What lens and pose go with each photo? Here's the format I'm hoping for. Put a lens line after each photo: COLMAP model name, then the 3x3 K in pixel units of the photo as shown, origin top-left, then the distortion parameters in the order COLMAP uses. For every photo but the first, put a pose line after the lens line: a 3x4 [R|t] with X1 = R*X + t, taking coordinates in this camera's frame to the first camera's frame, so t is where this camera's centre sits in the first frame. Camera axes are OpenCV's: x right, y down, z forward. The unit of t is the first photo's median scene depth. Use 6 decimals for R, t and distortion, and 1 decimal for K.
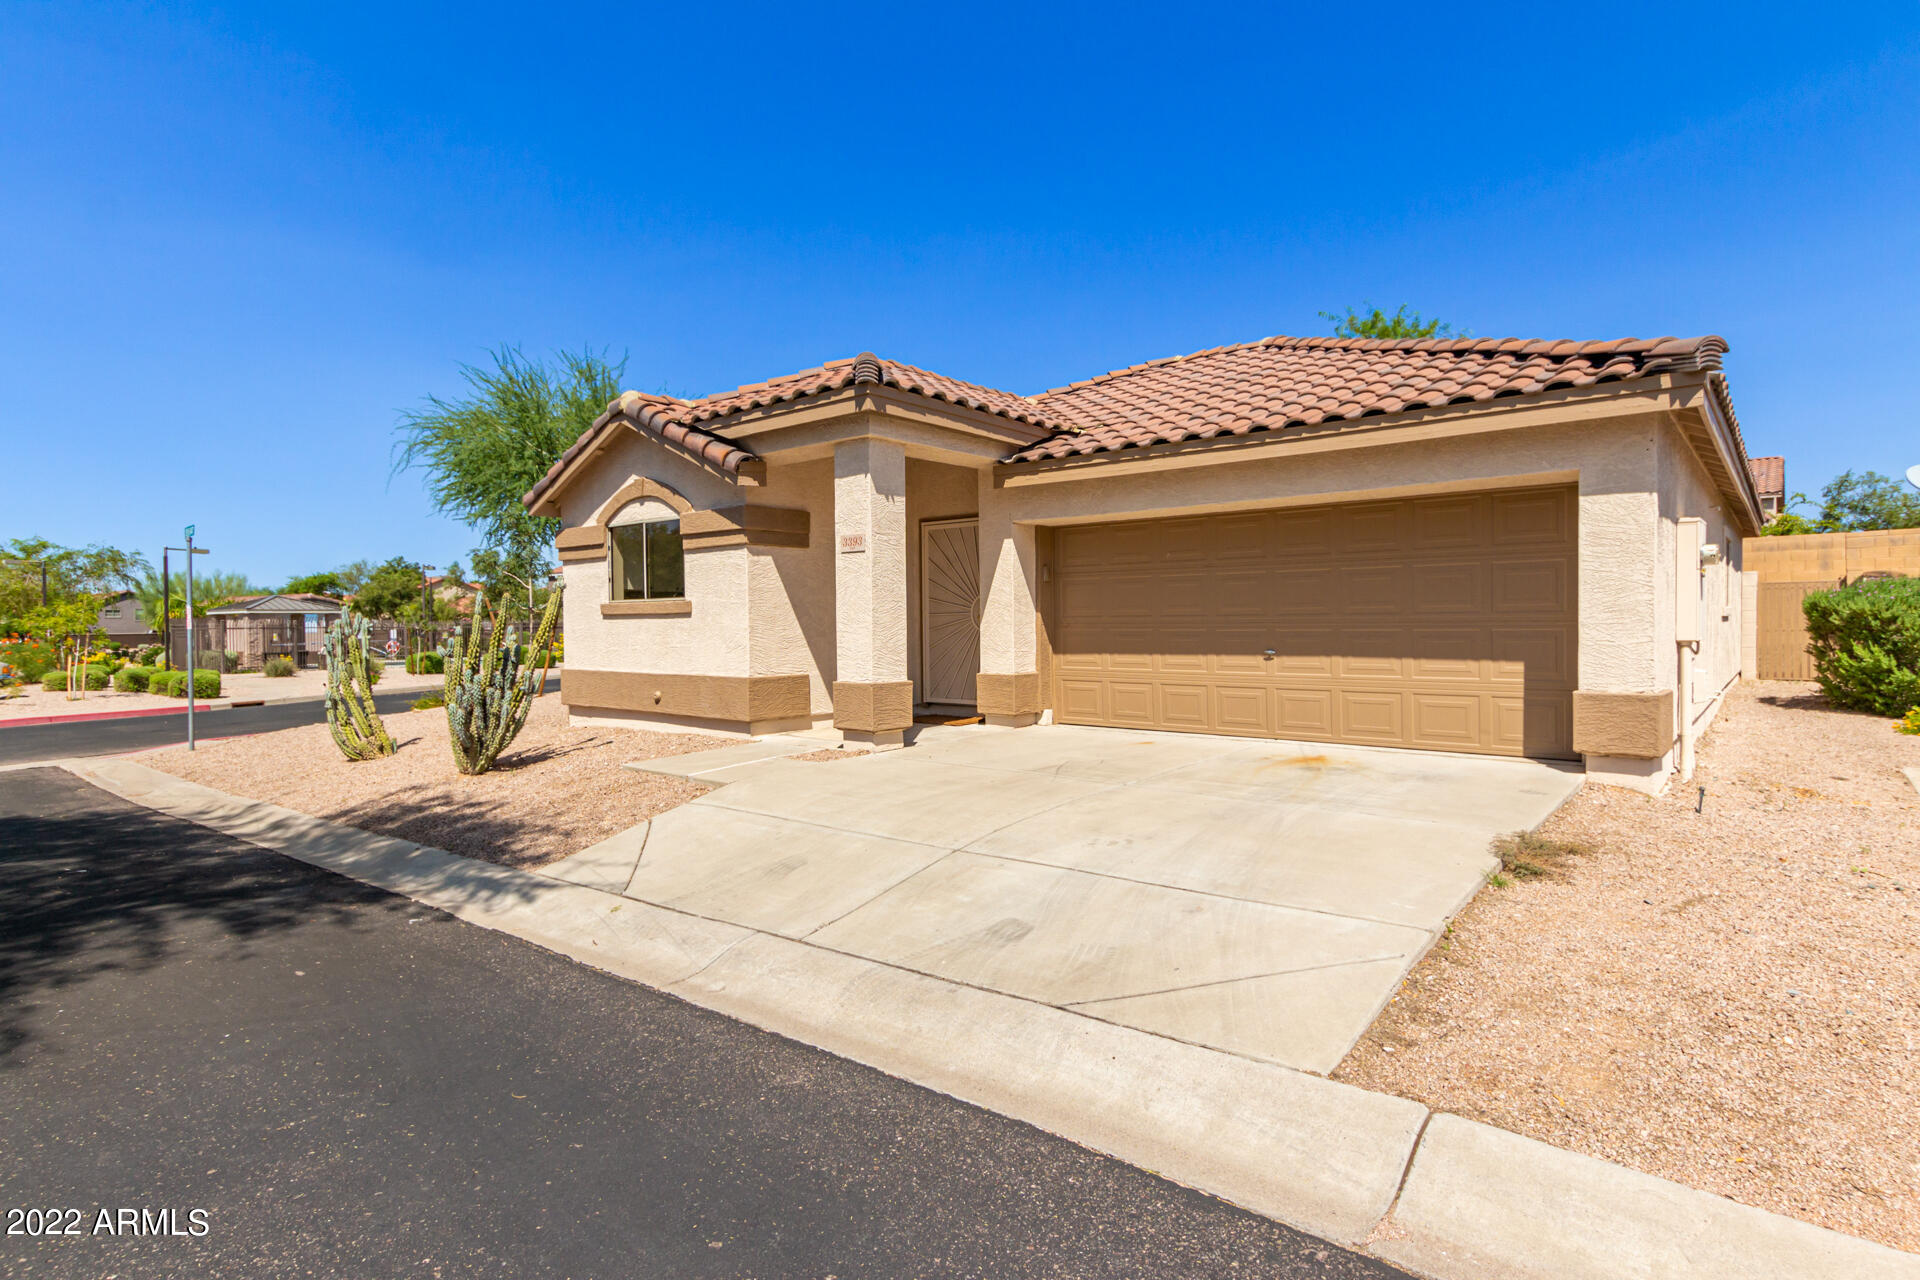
lens RADIAL K [[979.1, 0, 964.1], [0, 979.1, 642.0], [0, 0, 1]] dist [0.004365, 0.000903]
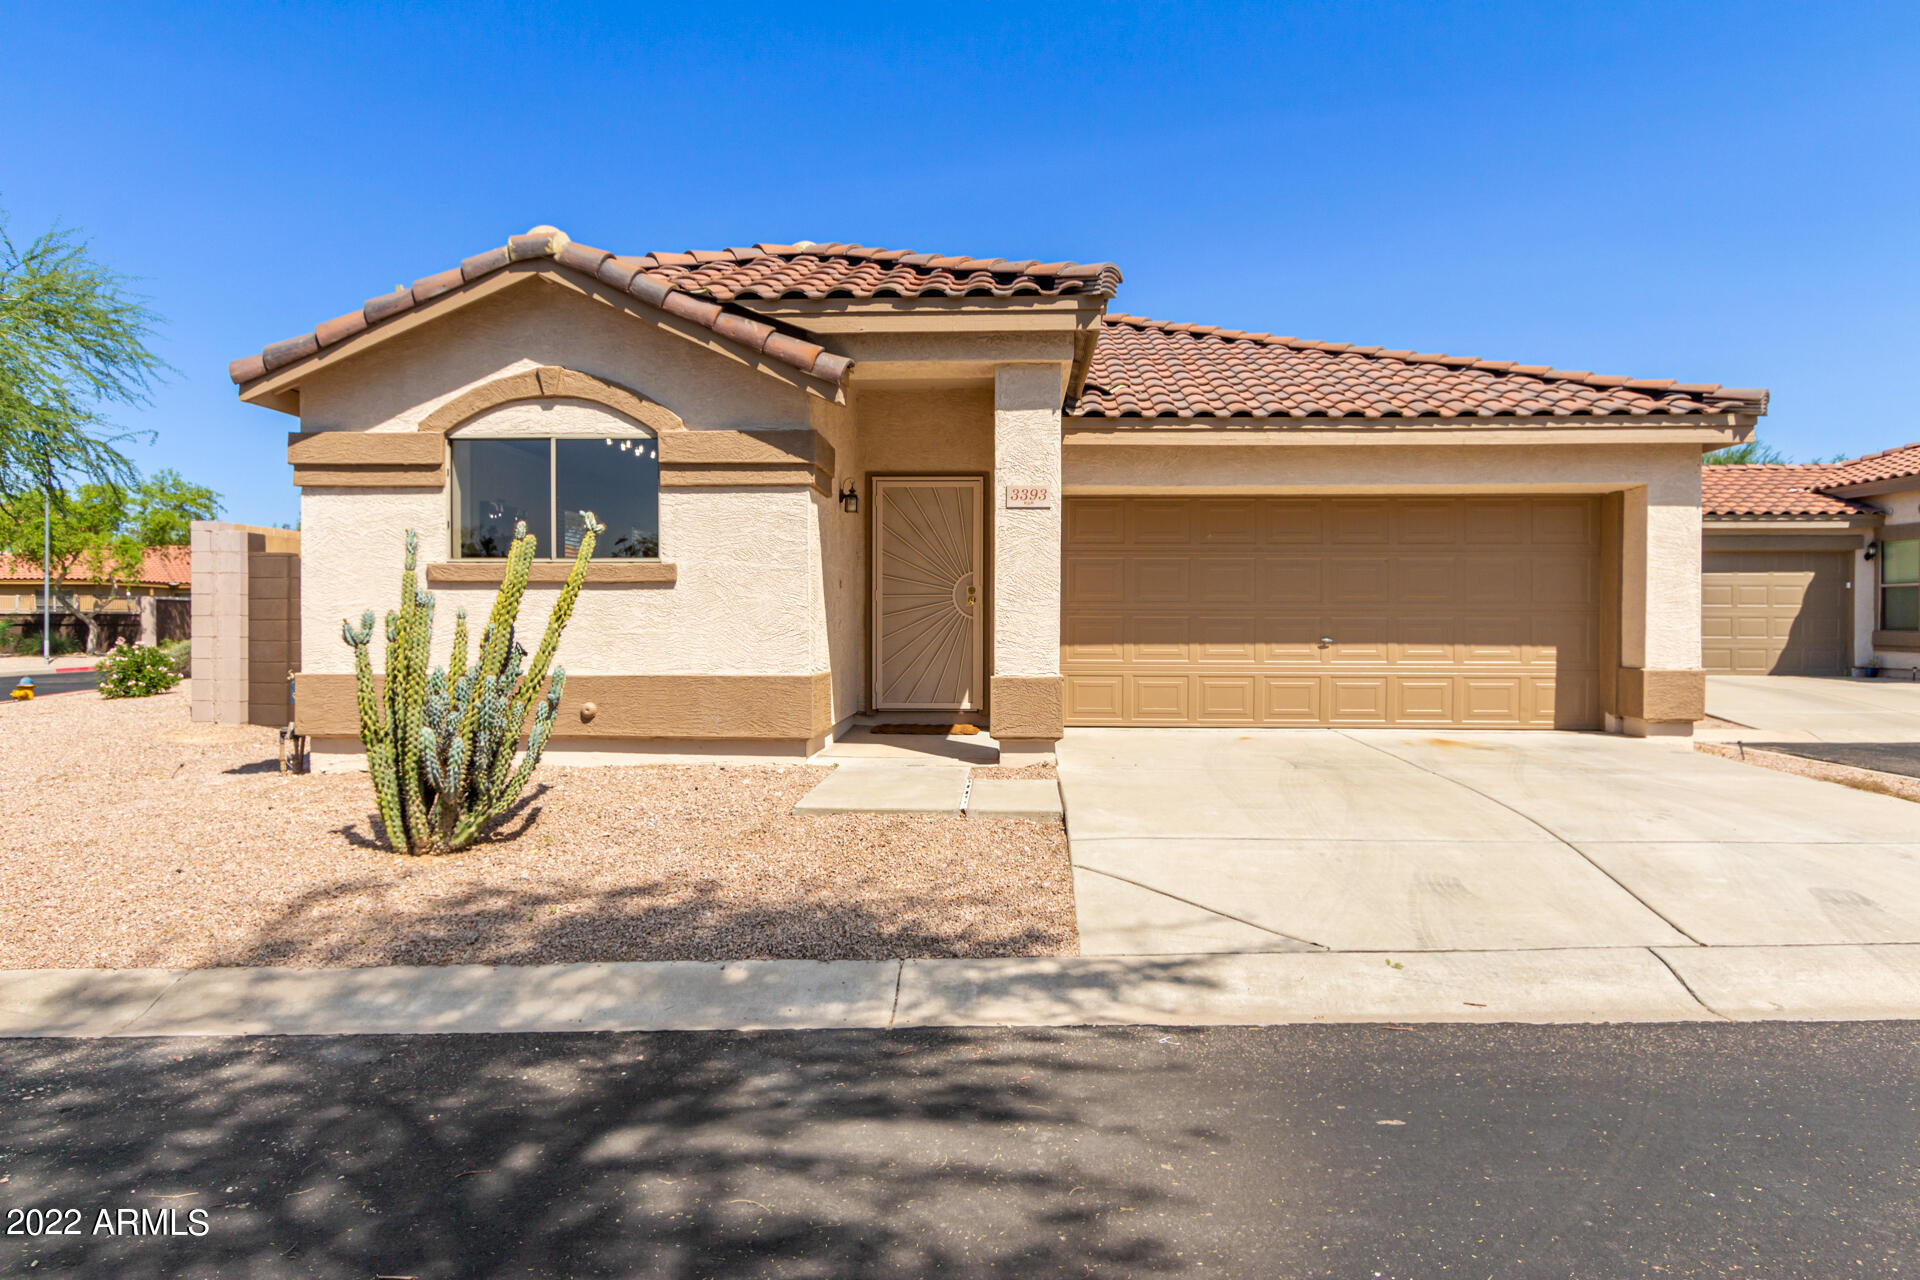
lens RADIAL K [[1152.5, 0, 960.0], [0, 1152.5, 640.0], [0, 0, 1]] dist [0.006307, 0.001476]
pose [[0.794886, 0.004057, 0.606745, -0.636657], [0.002648, 0.999945, -0.010155, 0.019384], [-0.606753, 0.009678, 0.794832, 0.278529]]
